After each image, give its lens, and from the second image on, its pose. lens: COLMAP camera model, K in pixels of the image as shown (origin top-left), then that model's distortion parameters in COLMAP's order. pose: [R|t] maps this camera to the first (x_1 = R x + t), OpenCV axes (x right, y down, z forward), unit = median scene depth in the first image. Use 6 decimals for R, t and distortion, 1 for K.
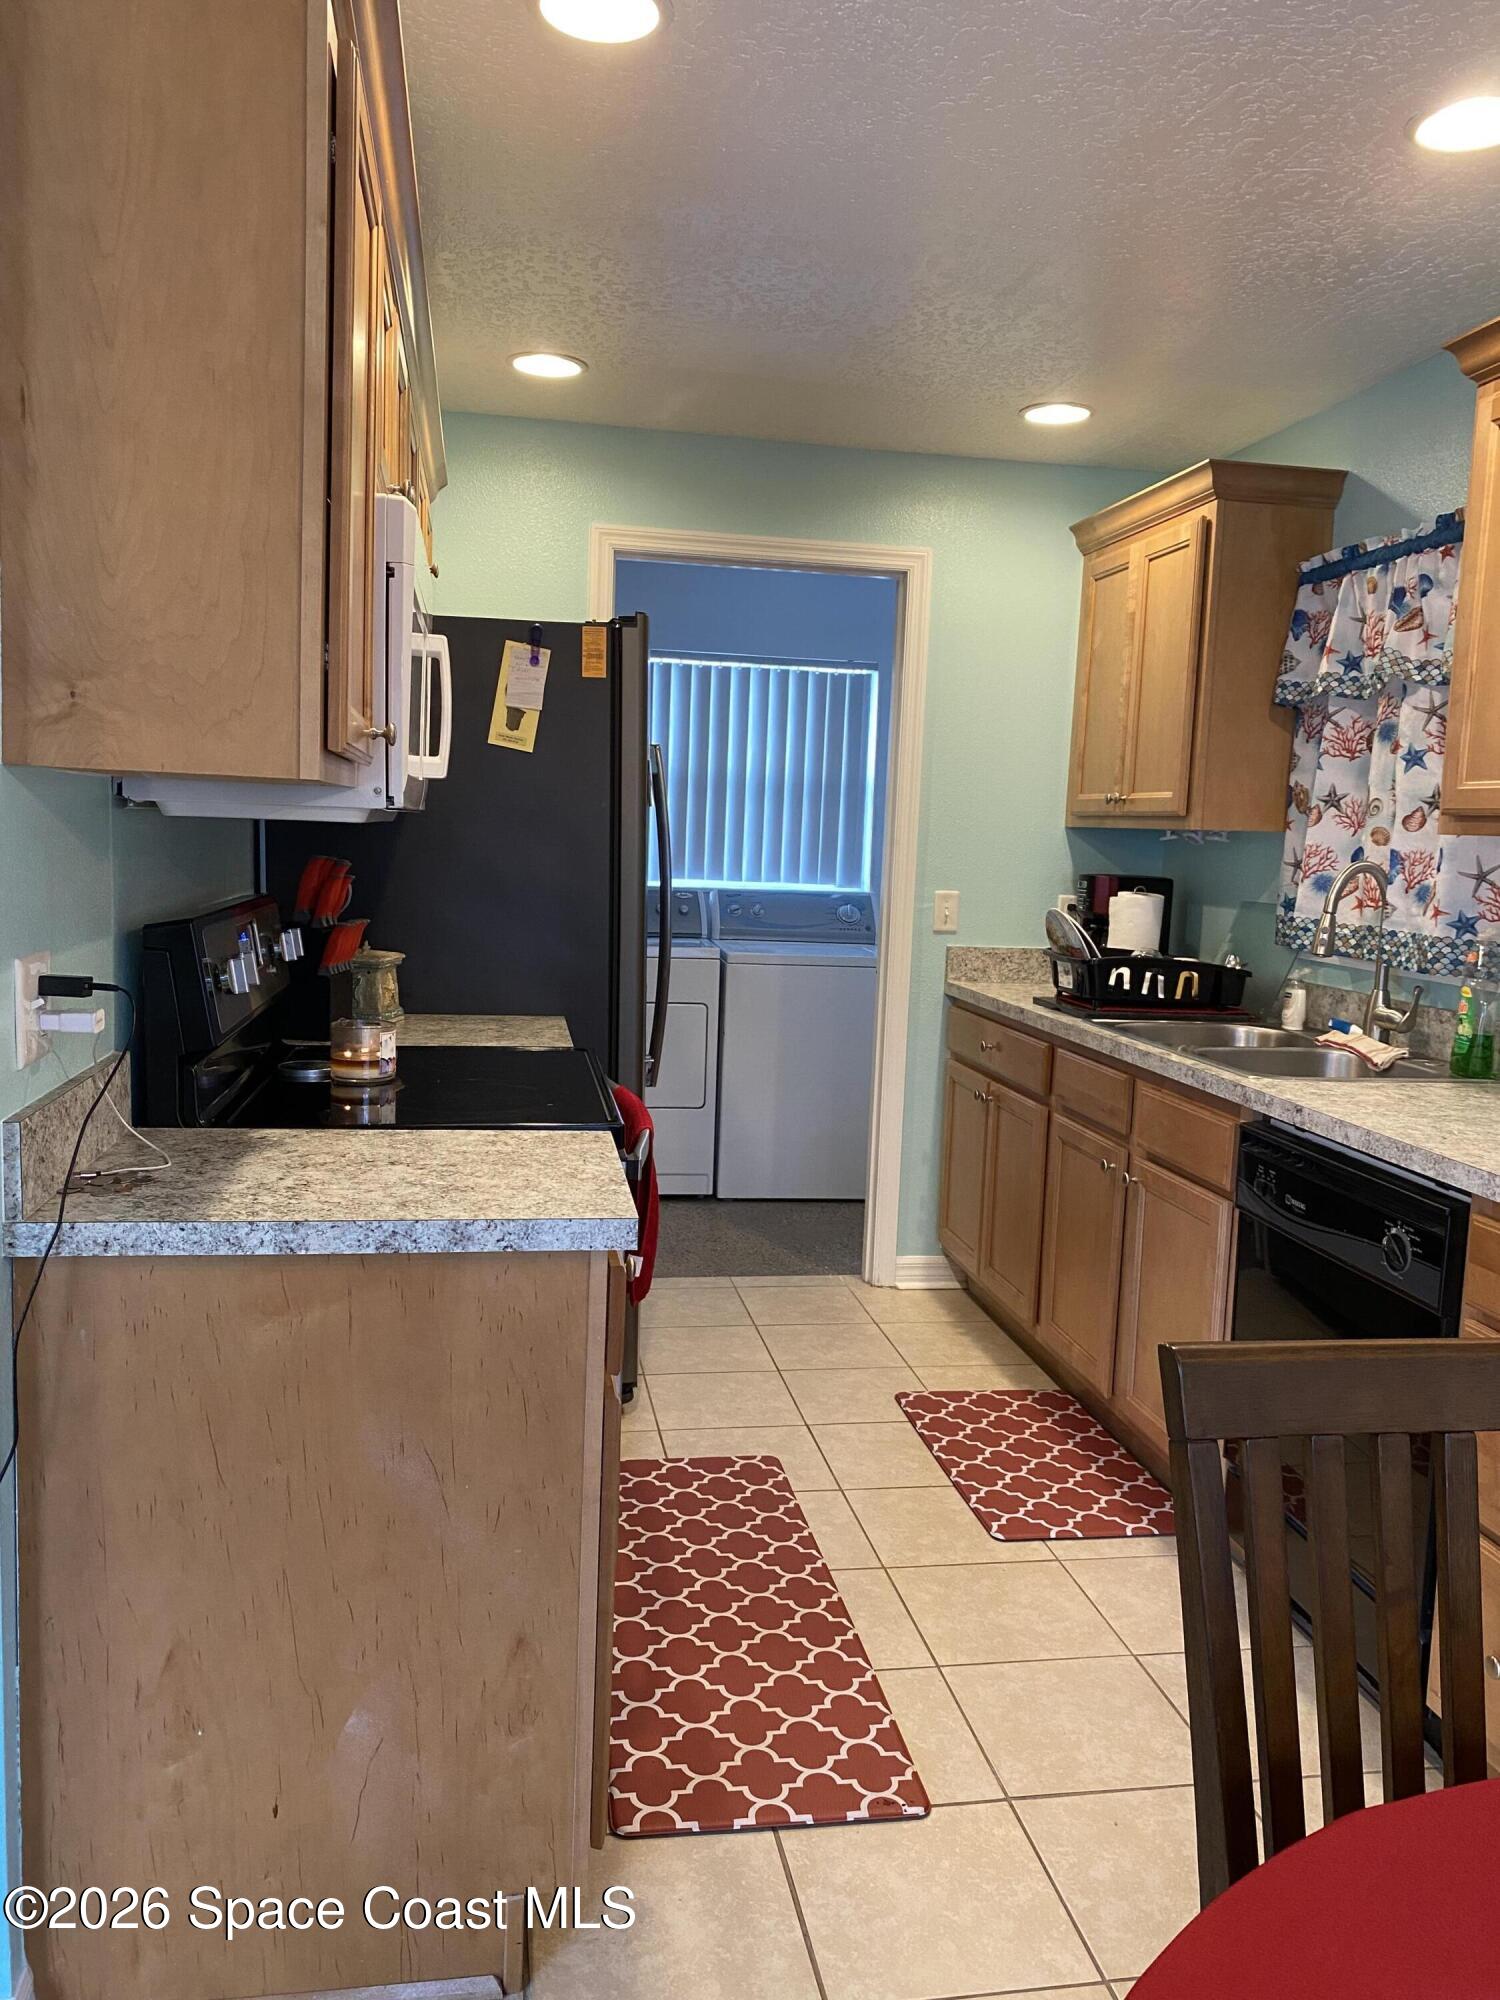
lens RADIAL K [[1526.9, 0, 759.0], [0, 1526.9, 998.6], [0, 0, 1]] dist [0.049561, -0.070215]
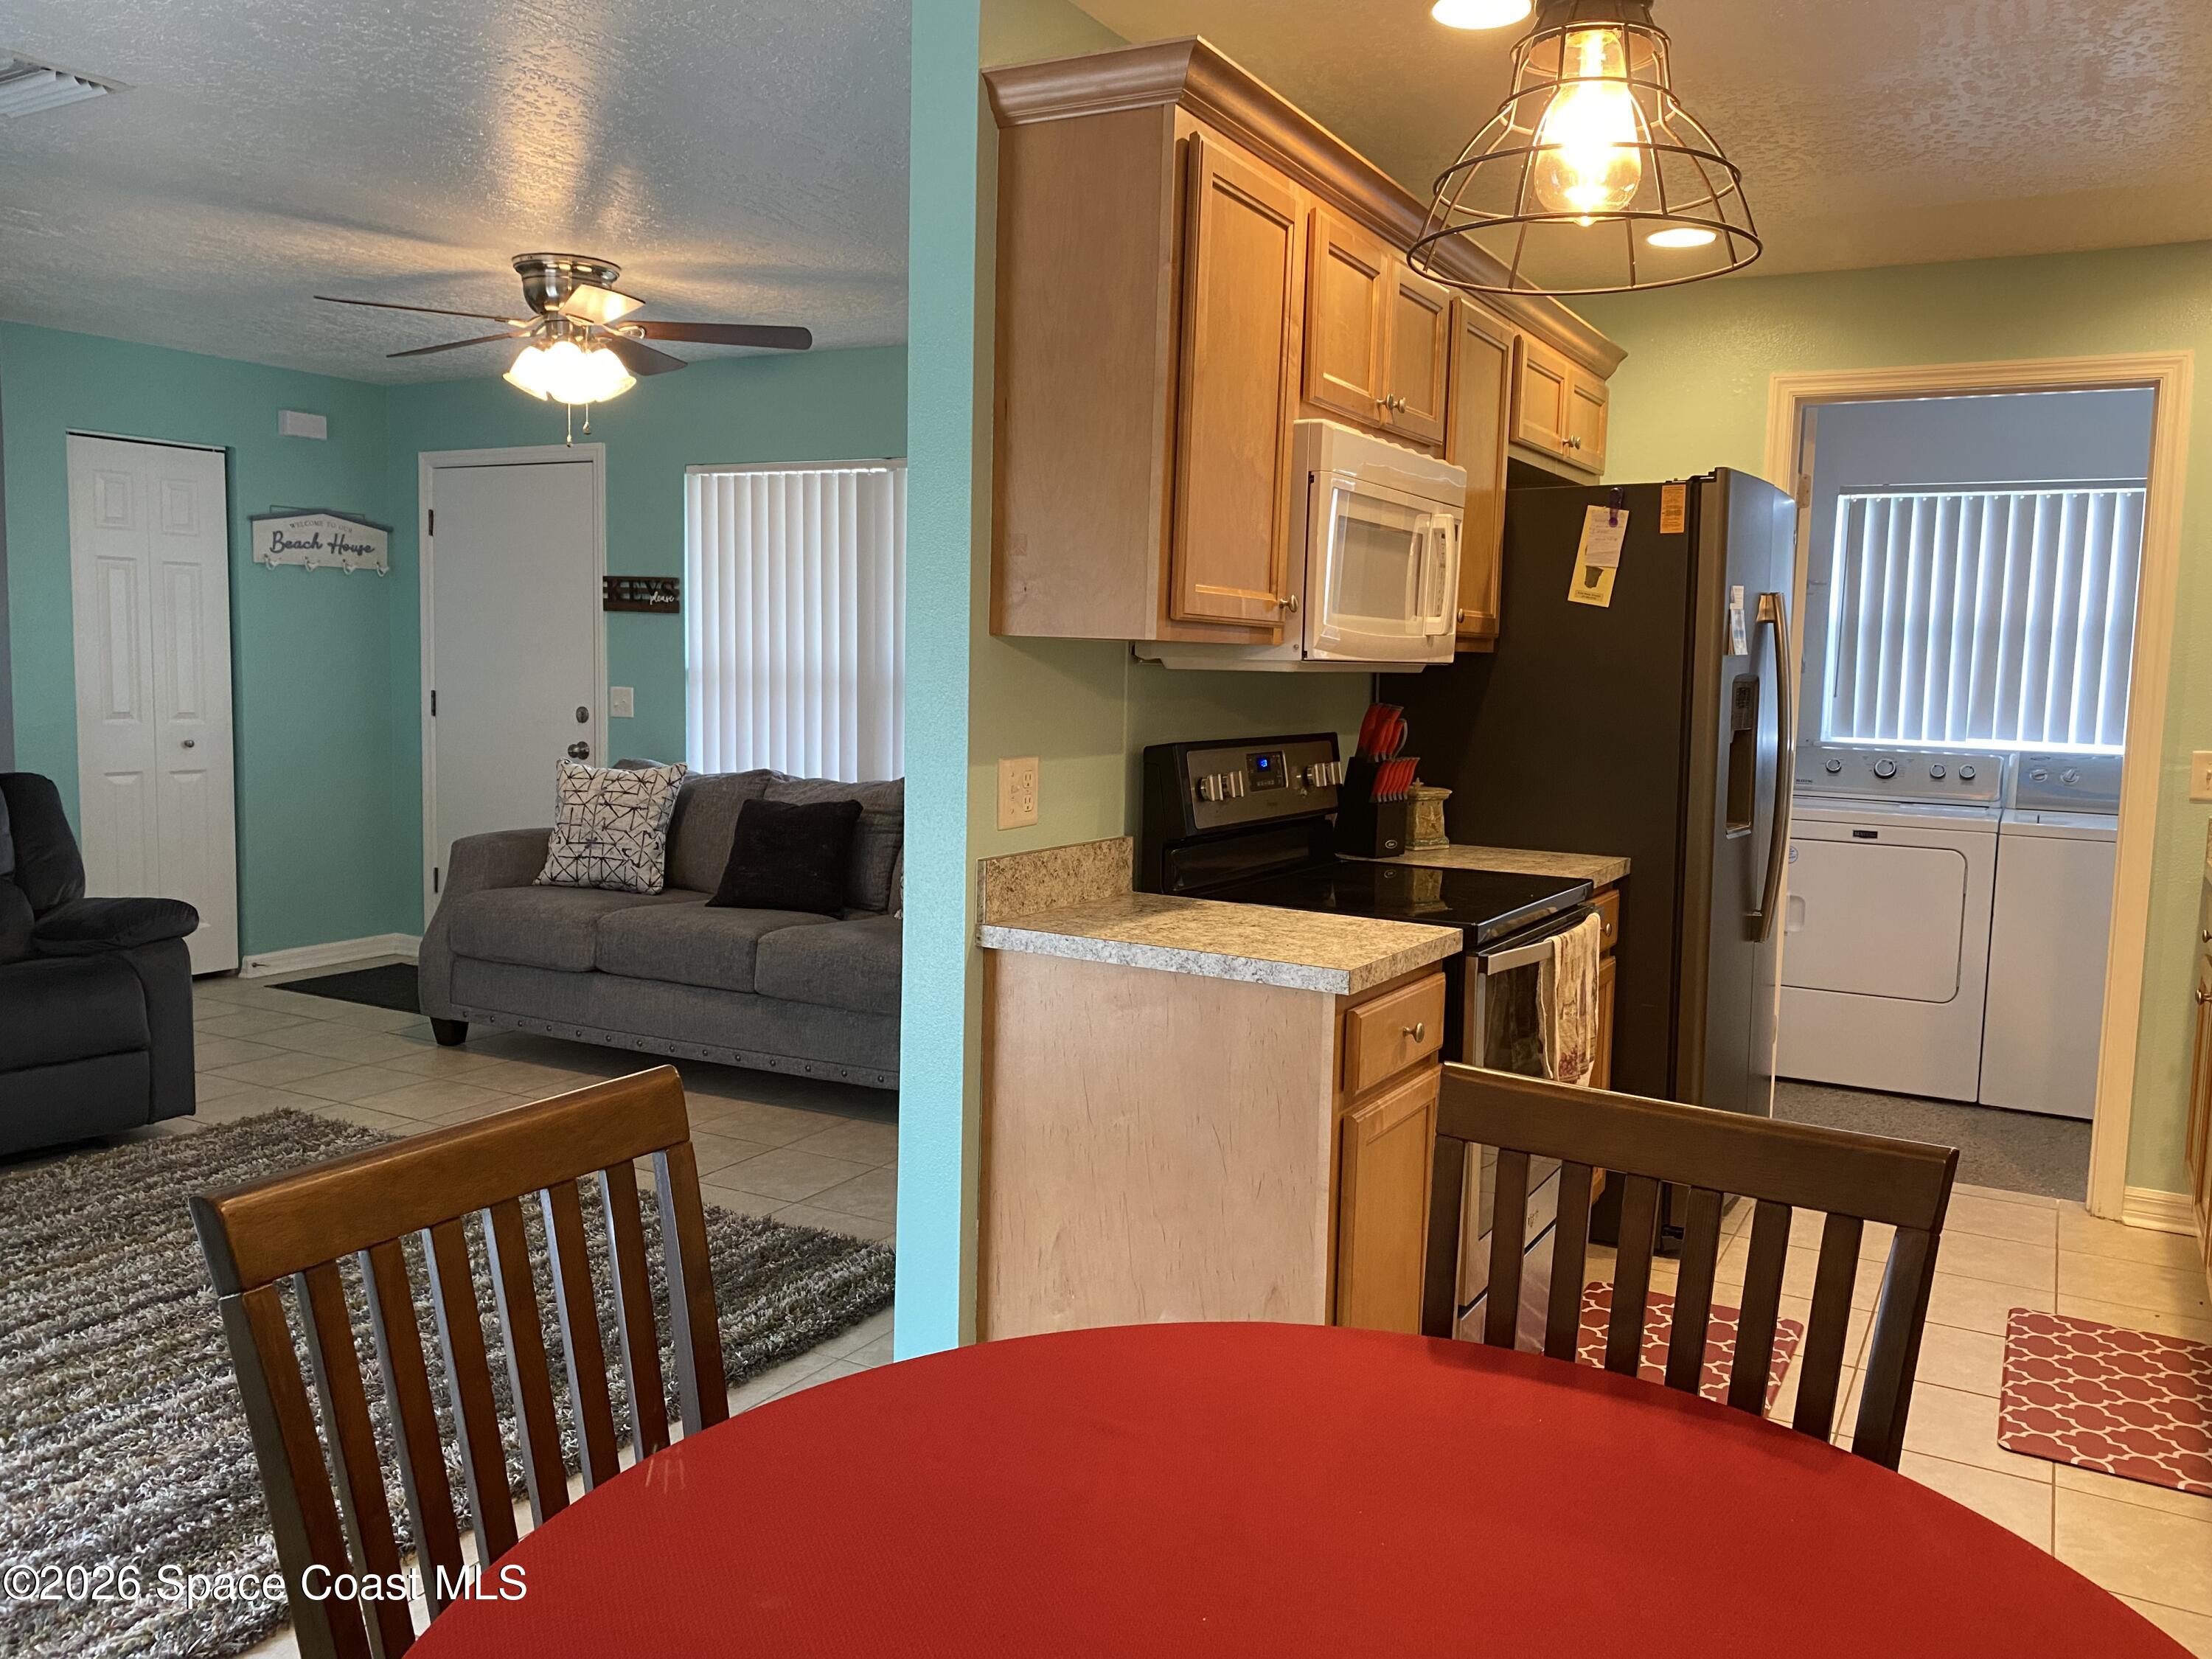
lens RADIAL K [[1688.8, 0, 1134.5], [0, 1688.8, 816.1], [0, 0, 1]] dist [0.049561, -0.070215]
pose [[0.777190, 0.038404, -0.628093, 0.346002], [-0.064218, 0.997765, -0.018455, 0.027466], [0.625980, 0.054678, 0.777920, -0.118535]]
